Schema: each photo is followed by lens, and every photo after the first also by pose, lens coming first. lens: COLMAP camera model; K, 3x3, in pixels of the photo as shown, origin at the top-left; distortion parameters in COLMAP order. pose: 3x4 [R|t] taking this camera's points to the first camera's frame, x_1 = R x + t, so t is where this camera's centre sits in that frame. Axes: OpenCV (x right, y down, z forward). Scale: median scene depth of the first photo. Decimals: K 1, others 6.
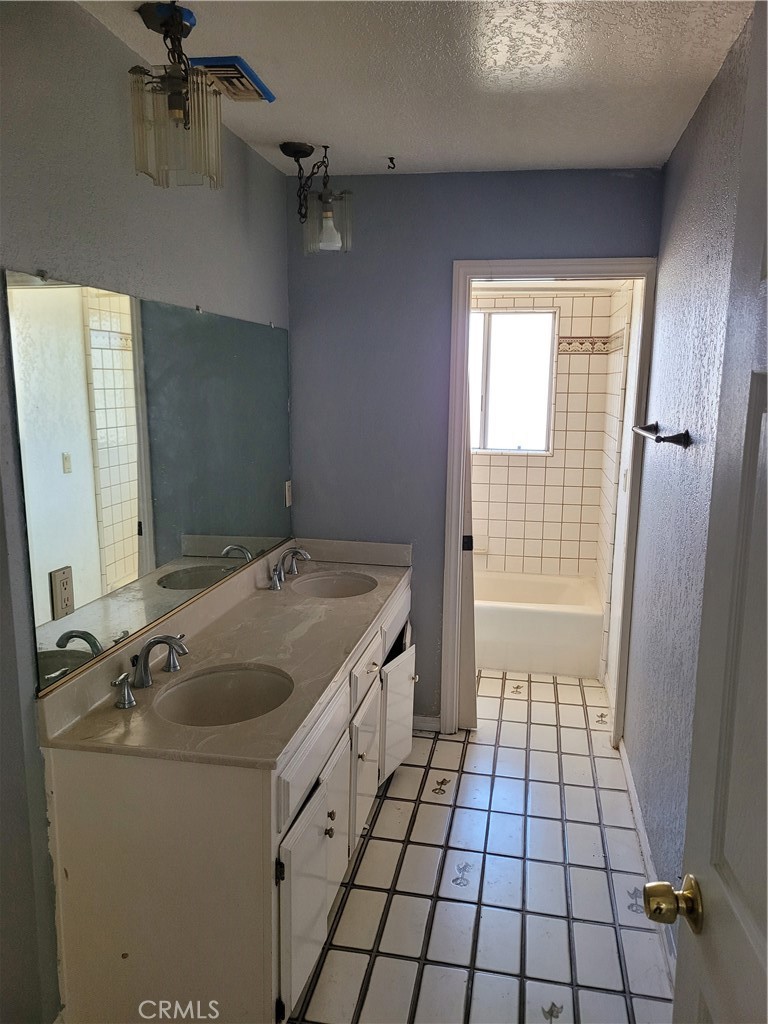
lens RADIAL K [[762.1, 0, 381.1], [0, 762.1, 515.1], [0, 0, 1]] dist [0.052035, -0.037872]
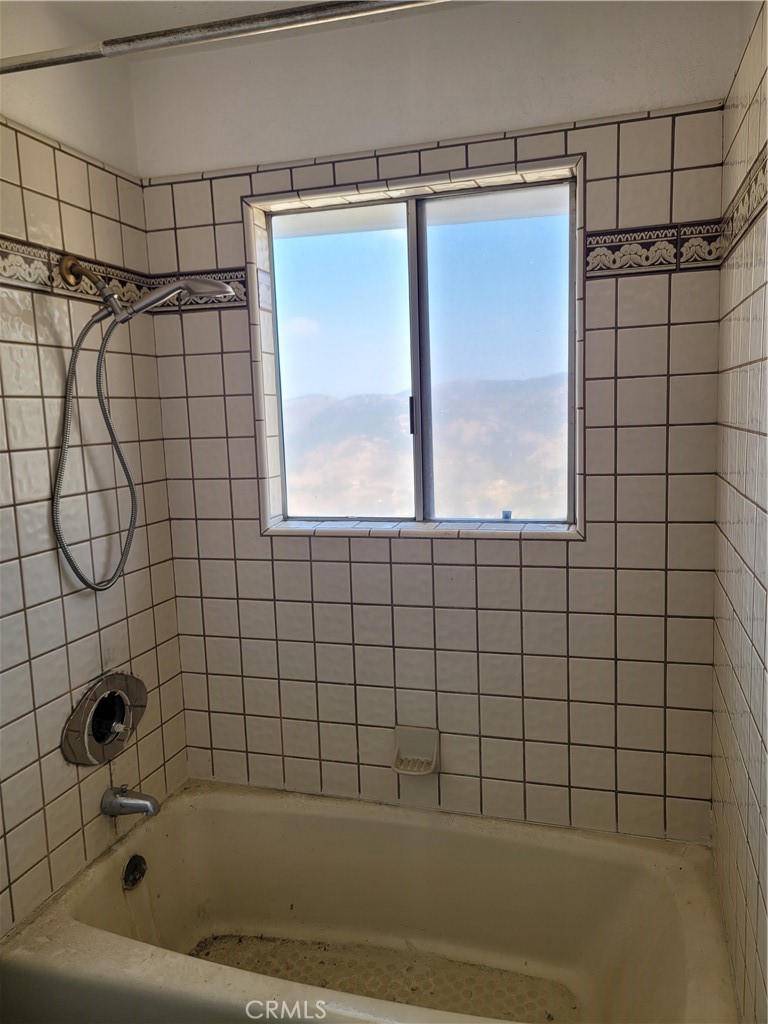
lens RADIAL K [[762.1, 0, 375.4], [0, 762.1, 519.4], [0, 0, 1]] dist [0.052035, -0.037872]
pose [[0.993034, -0.032797, -0.113168, 0.163554], [0.029618, 0.999121, -0.029659, -0.079384], [0.114041, 0.026100, 0.993133, 0.597282]]
